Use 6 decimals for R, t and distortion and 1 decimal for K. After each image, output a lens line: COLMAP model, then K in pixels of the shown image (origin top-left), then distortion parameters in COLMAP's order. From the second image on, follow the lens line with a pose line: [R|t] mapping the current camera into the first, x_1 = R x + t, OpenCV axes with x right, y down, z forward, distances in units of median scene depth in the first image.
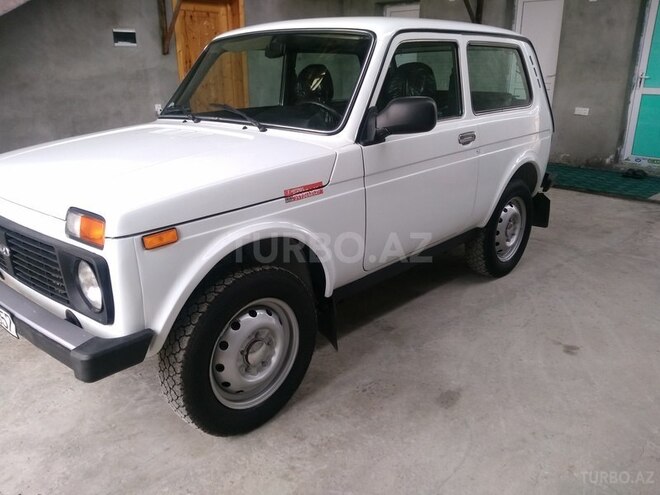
lens RADIAL K [[559.0, 0, 330.0], [0, 559.0, 247.5], [0, 0, 1]] dist [0.000549, -0.007840]
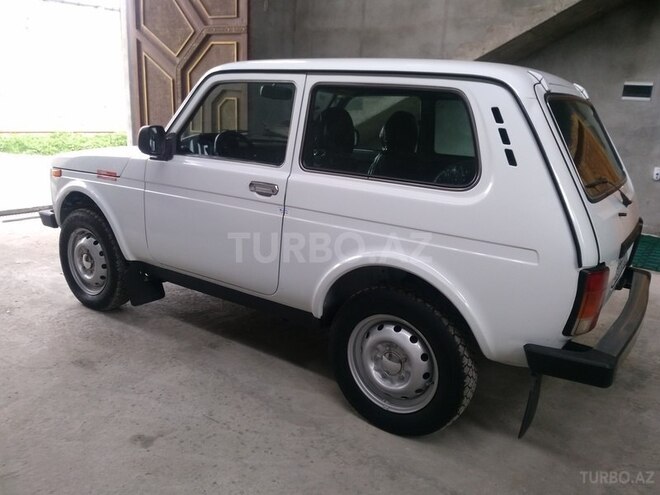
lens RADIAL K [[561.2, 0, 330.0], [0, 561.2, 237.7], [0, 0, 1]] dist [-0.008785, -0.009241]
pose [[0.130433, 0.251922, -0.958917, 1.103491], [-0.361779, 0.912585, 0.190540, -0.325019], [0.923094, 0.322063, 0.210171, 0.916604]]
